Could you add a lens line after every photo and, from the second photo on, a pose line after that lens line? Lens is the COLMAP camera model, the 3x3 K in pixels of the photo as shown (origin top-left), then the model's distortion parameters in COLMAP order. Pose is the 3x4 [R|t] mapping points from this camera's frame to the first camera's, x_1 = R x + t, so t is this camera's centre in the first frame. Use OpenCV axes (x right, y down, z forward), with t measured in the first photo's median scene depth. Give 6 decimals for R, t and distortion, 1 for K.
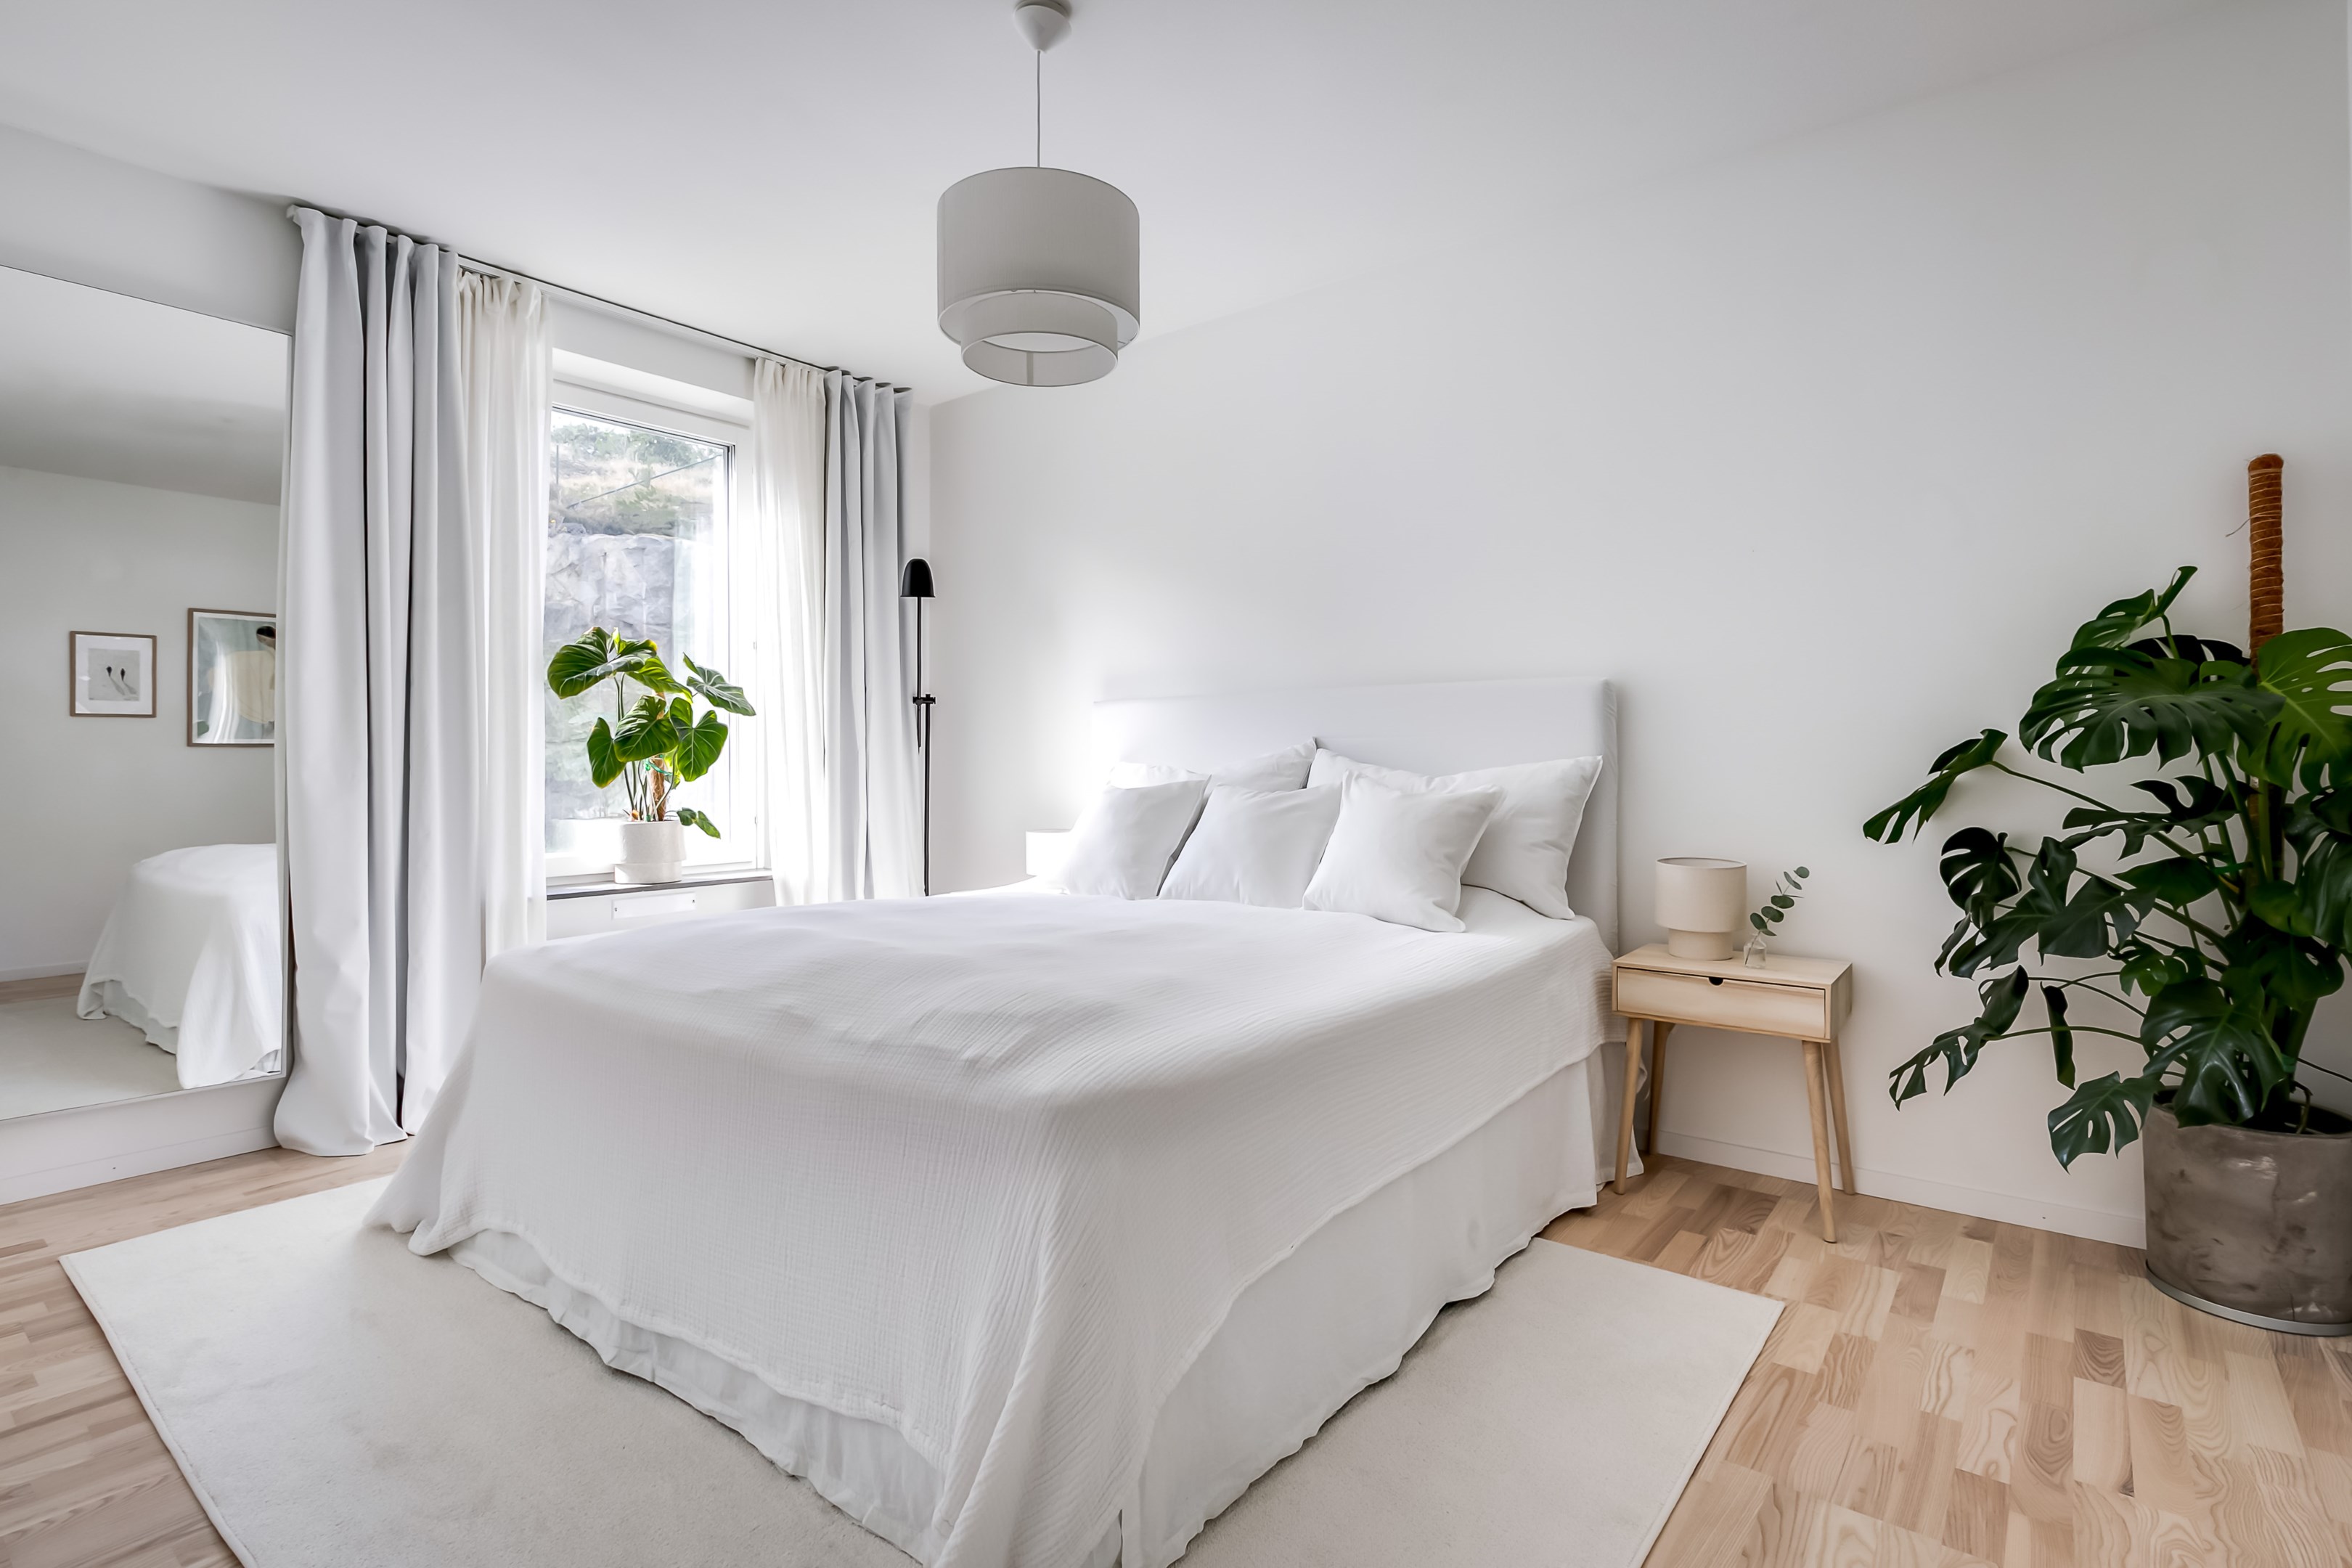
lens RADIAL K [[1100.0, 0, 1229.5], [0, 1100.0, 756.2], [0, 0, 1]] dist [-0.002128, 0.002590]
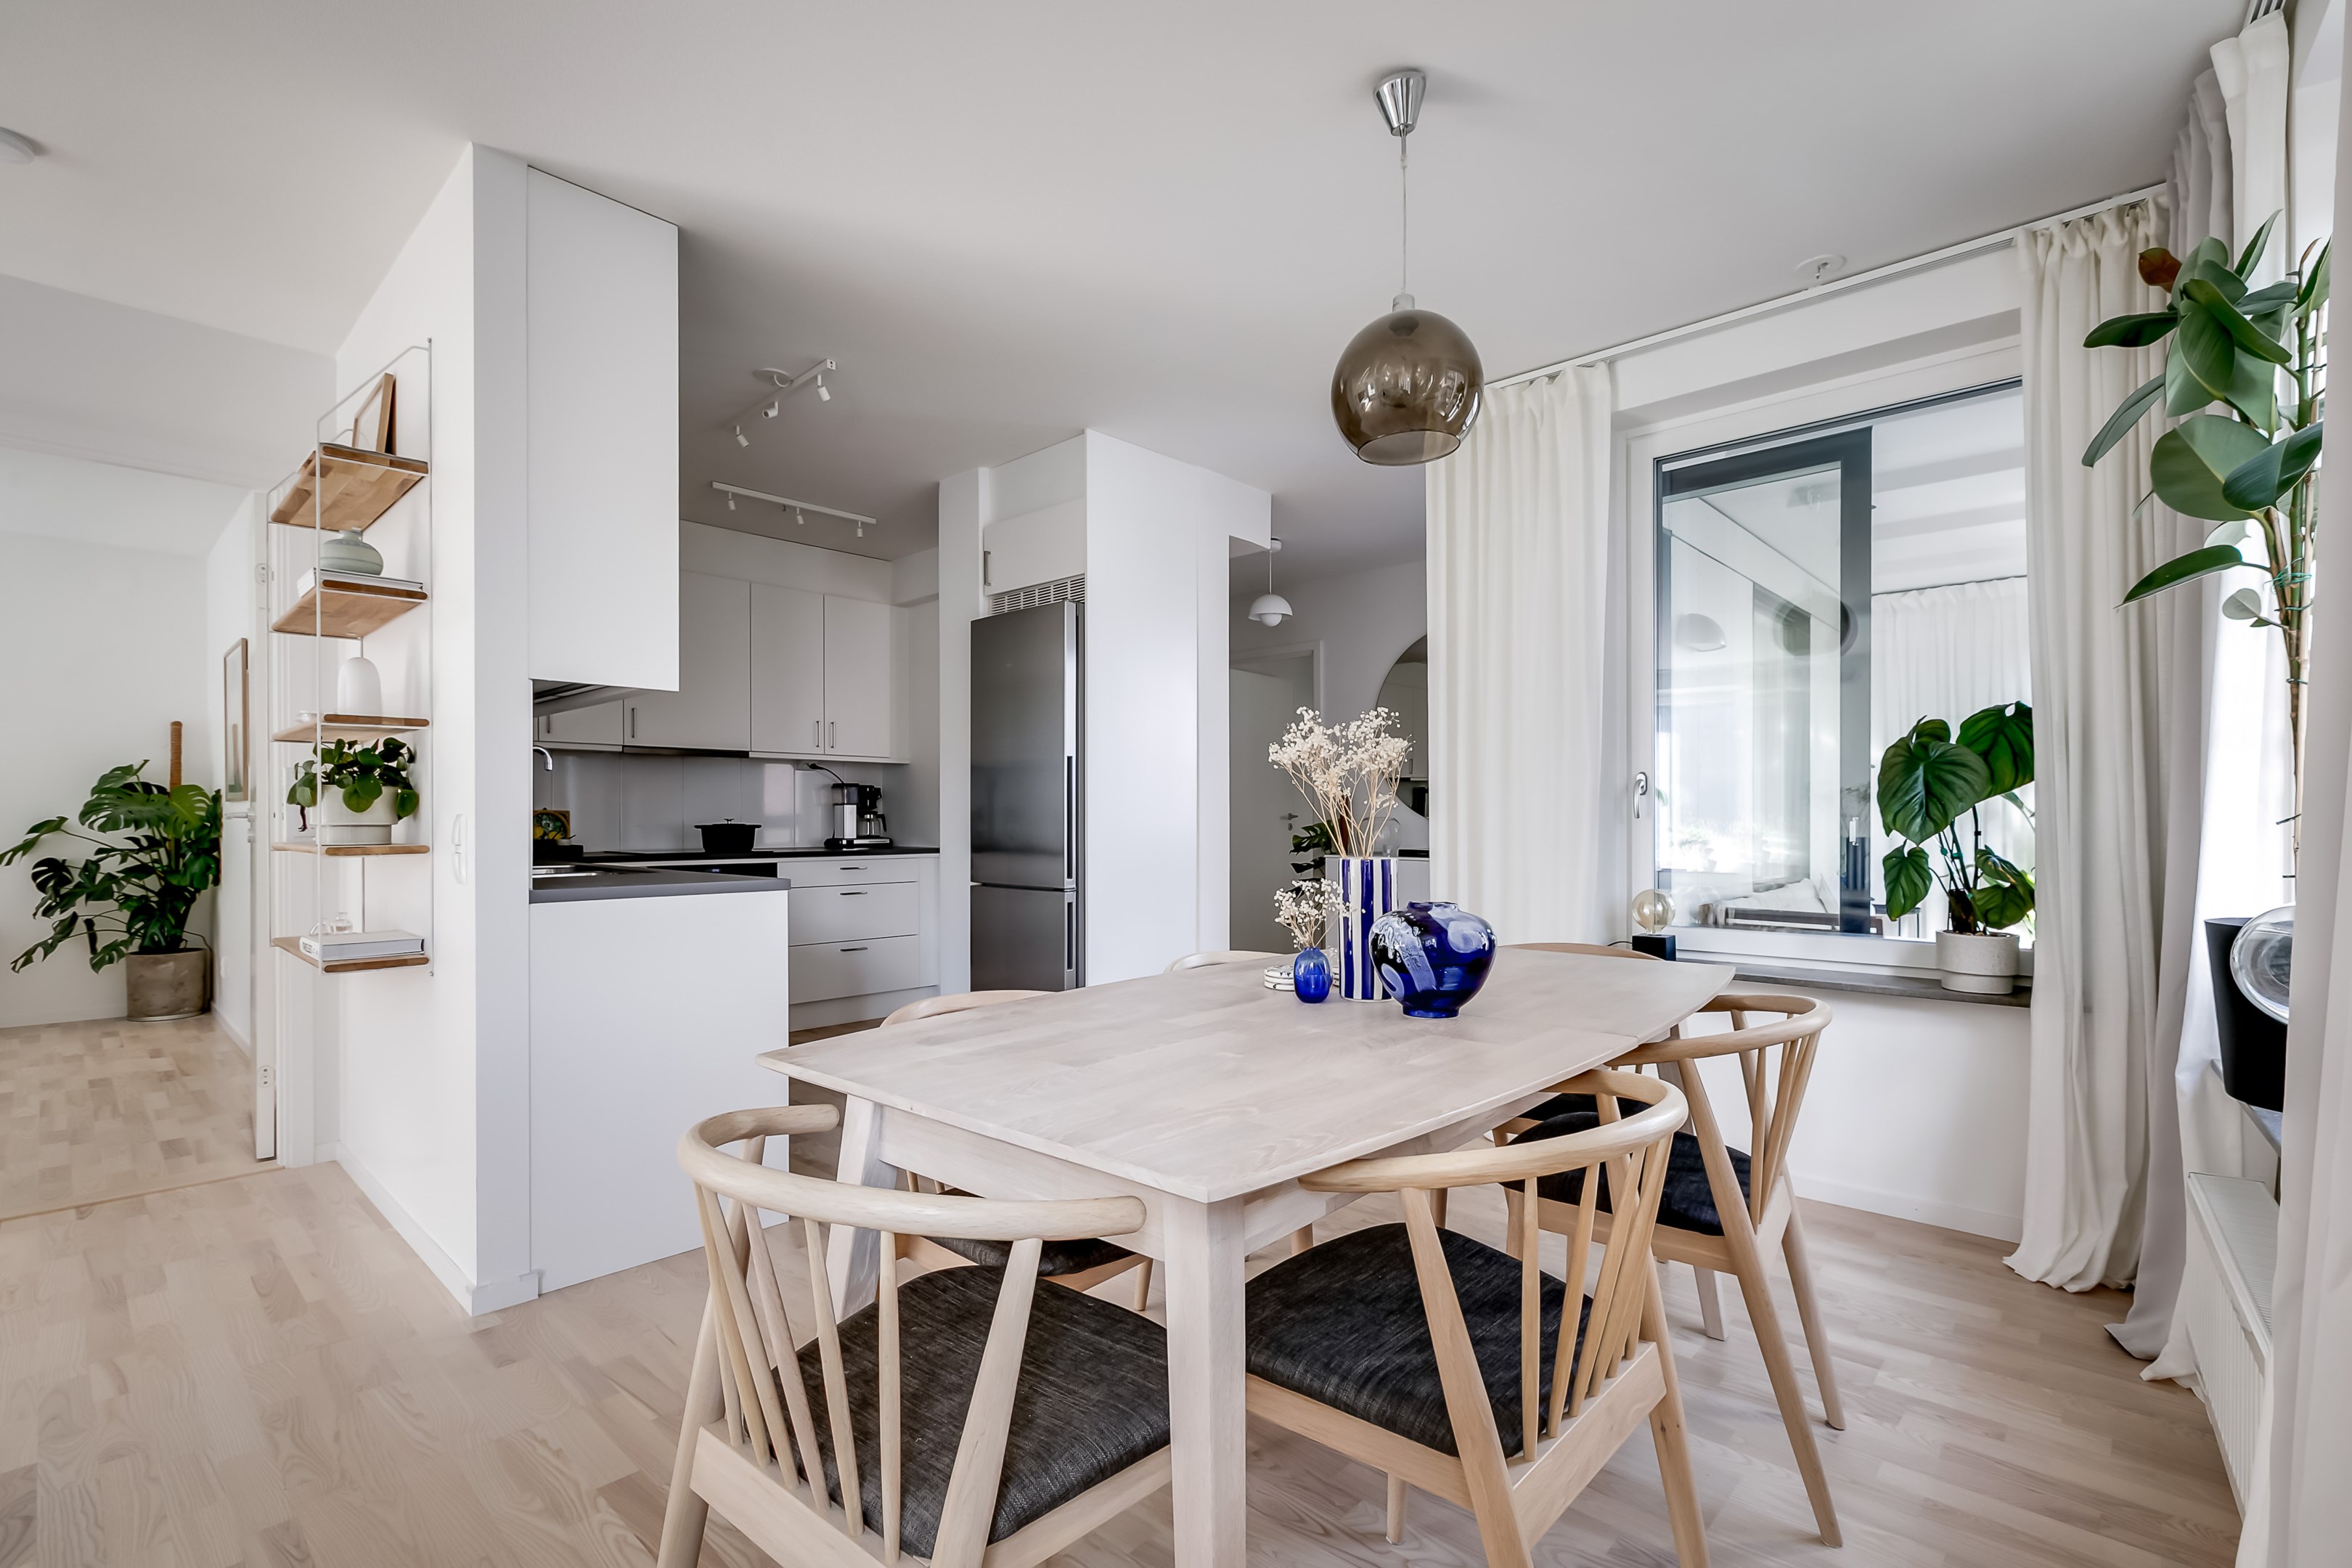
lens RADIAL K [[1058.4, 0, 1170.8], [0, 1058.4, 820.3], [0, 0, 1]] dist [-0.000563, -0.000417]
pose [[0.097646, 0.006711, 0.995199, -1.505458], [-0.008878, 0.999943, -0.005872, -0.025647], [-0.995182, -0.008262, 0.097700, -1.804269]]
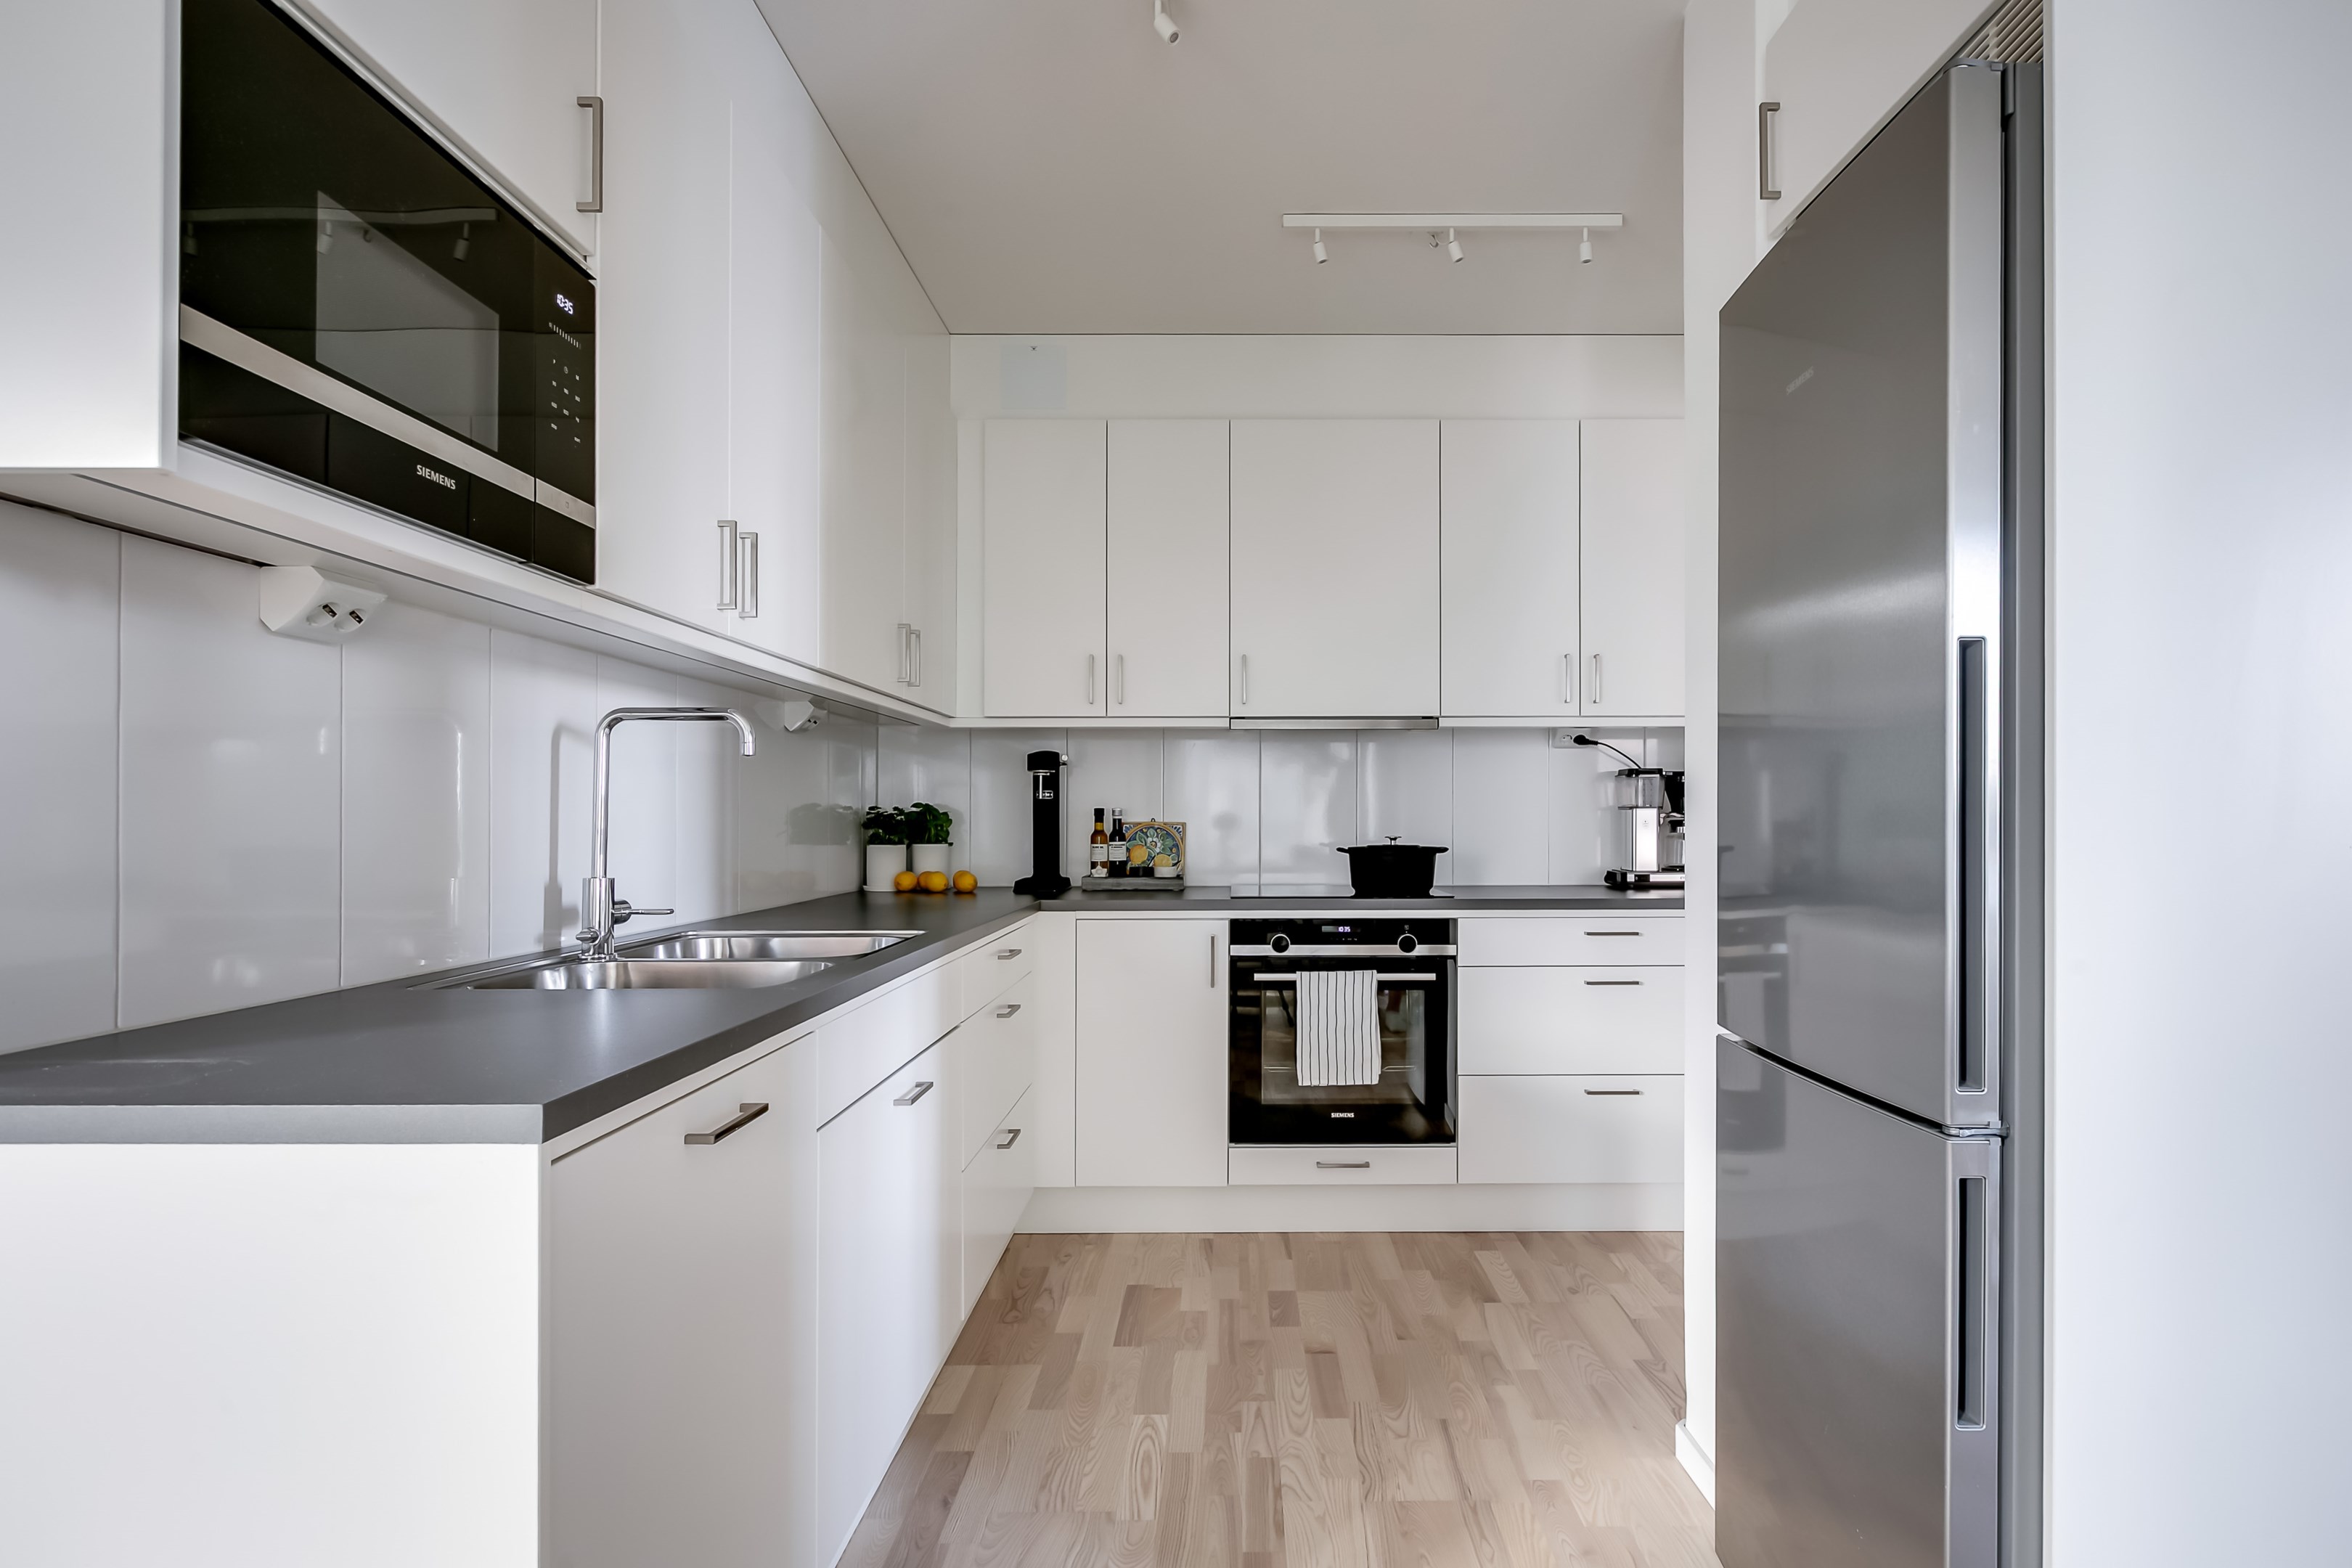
lens RADIAL K [[1194.1, 0, 1272.2], [0, 1194.1, 821.4], [0, 0, 1]] dist [0.005190, 0.000538]
pose [[0.779439, 0.005086, 0.626457, -0.364888], [-0.010542, 0.999932, 0.004999, -0.057533], [-0.626389, -0.010500, 0.779440, -1.689531]]
